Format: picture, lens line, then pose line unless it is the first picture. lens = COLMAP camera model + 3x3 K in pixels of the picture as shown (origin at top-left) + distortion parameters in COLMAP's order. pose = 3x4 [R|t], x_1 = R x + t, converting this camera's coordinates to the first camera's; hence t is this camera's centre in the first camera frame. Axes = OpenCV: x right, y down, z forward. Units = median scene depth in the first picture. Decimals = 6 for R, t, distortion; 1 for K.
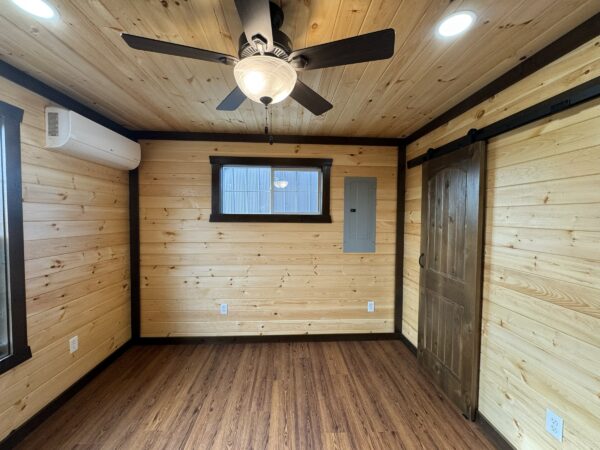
lens RADIAL K [[241.3, 0, 300.2], [0, 241.3, 224.5], [0, 0, 1]] dist [0.001139, 0.000129]
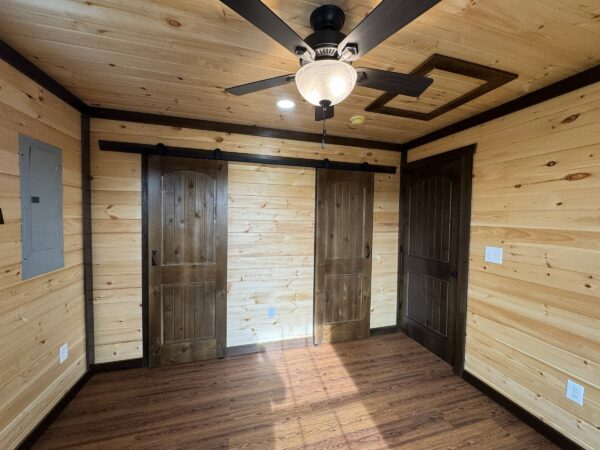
lens RADIAL K [[241.3, 0, 300.3], [0, 241.3, 224.4], [0, 0, 1]] dist [0.001139, 0.000129]
pose [[-0.224758, -0.049517, 0.973156, -0.570982], [0.013487, 0.998454, 0.053919, -0.030031], [-0.974321, 0.025244, -0.223742, 0.673677]]
